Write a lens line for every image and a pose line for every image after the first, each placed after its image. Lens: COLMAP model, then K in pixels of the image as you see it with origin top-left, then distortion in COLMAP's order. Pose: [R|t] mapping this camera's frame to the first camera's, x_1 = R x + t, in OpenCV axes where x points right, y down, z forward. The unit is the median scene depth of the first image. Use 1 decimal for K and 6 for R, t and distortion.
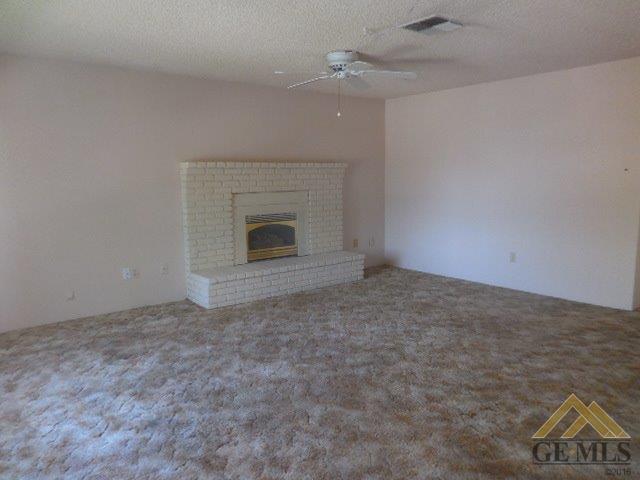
lens RADIAL K [[487.4, 0, 322.6], [0, 487.4, 236.1], [0, 0, 1]] dist [-0.004256, -0.001426]
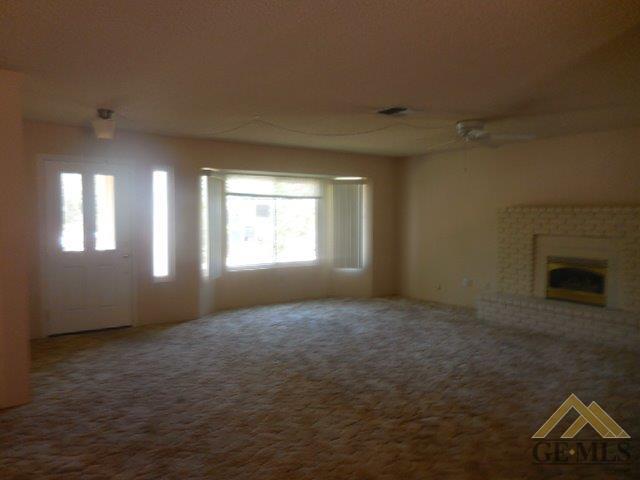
lens RADIAL K [[487.4, 0, 322.6], [0, 487.4, 236.1], [0, 0, 1]] dist [-0.004256, -0.001426]
pose [[-0.056101, 0.052302, -0.997054, 0.975399], [-0.128962, 0.989882, 0.059182, -0.084967], [0.990061, 0.131902, -0.048789, 0.537438]]
